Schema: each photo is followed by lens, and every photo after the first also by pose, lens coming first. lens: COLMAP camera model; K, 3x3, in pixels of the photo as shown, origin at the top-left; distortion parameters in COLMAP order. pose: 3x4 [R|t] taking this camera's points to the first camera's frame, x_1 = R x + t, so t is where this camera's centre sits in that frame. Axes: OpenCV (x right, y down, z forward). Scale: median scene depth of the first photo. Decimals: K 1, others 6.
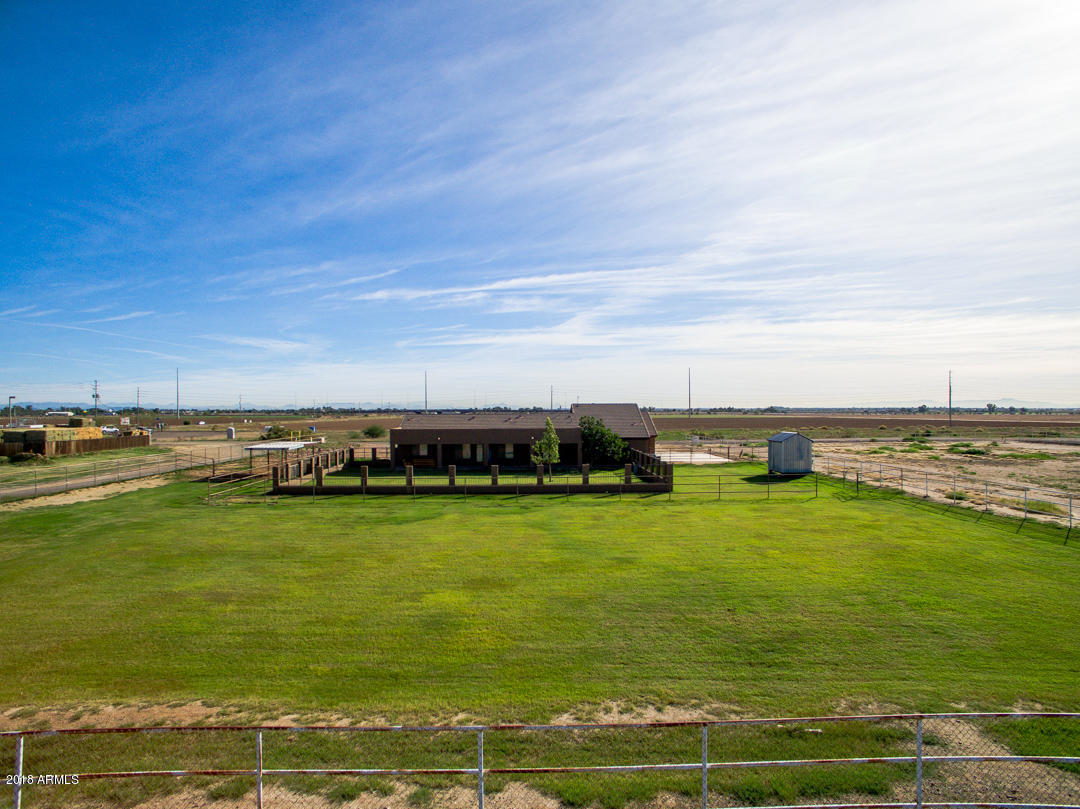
lens RADIAL K [[638.4, 0, 540.0], [0, 638.4, 423.6], [0, 0, 1]] dist [-0.104157, 0.066653]
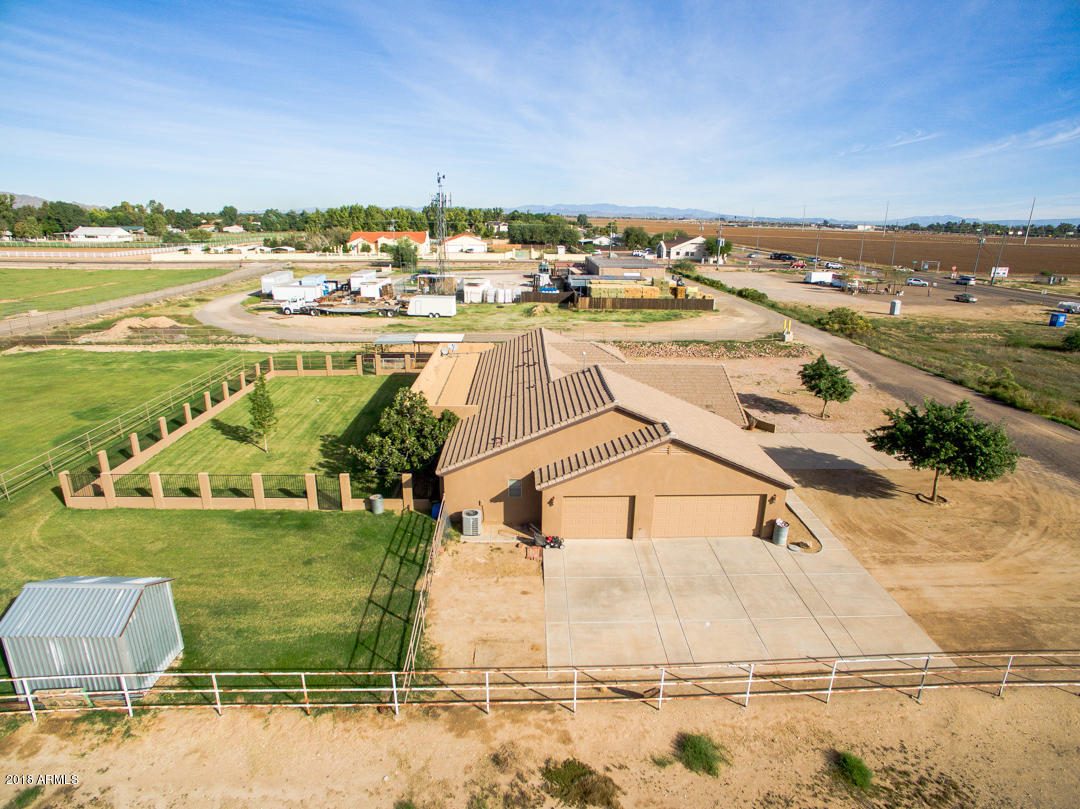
lens RADIAL K [[638.4, 0, 541.7], [0, 638.4, 395.8], [0, 0, 1]] dist [-0.104157, 0.066653]
pose [[0.022641, 0.277875, -0.960350, 2.124929], [-0.038361, 0.960131, 0.276907, -0.572800], [0.999007, 0.030571, 0.032398, 3.759958]]
